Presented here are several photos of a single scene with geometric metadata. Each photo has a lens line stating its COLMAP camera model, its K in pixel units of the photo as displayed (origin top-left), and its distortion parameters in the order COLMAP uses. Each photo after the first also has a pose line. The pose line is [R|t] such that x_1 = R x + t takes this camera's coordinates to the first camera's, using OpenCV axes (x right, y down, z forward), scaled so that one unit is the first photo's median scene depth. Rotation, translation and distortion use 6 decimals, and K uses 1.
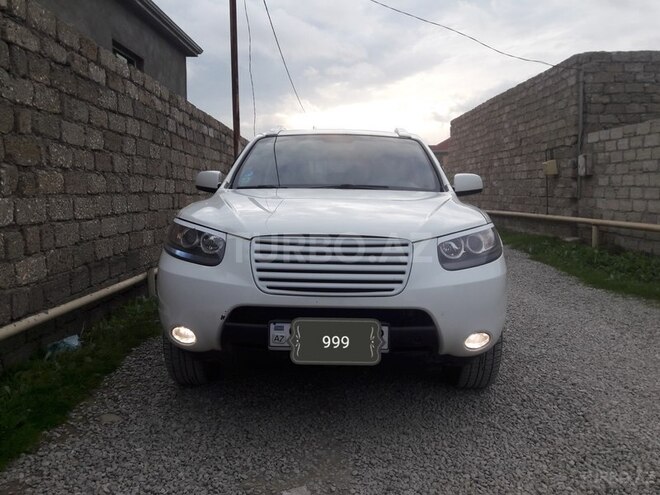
lens RADIAL K [[528.1, 0, 330.1], [0, 528.1, 246.3], [0, 0, 1]] dist [0.040015, -0.065029]
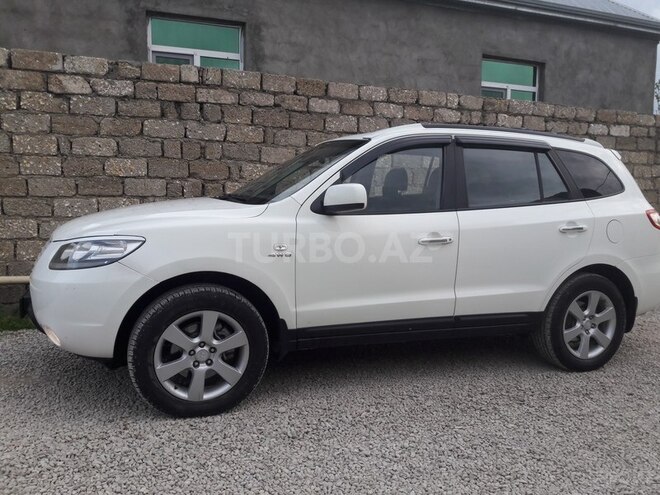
lens RADIAL K [[528.1, 0, 329.7], [0, 528.1, 248.2], [0, 0, 1]] dist [0.040015, -0.065029]
pose [[0.366630, 0.112499, -0.923540, 0.904387], [-0.123477, 0.989765, 0.071548, -0.094373], [0.922137, 0.087804, 0.376768, 0.668864]]
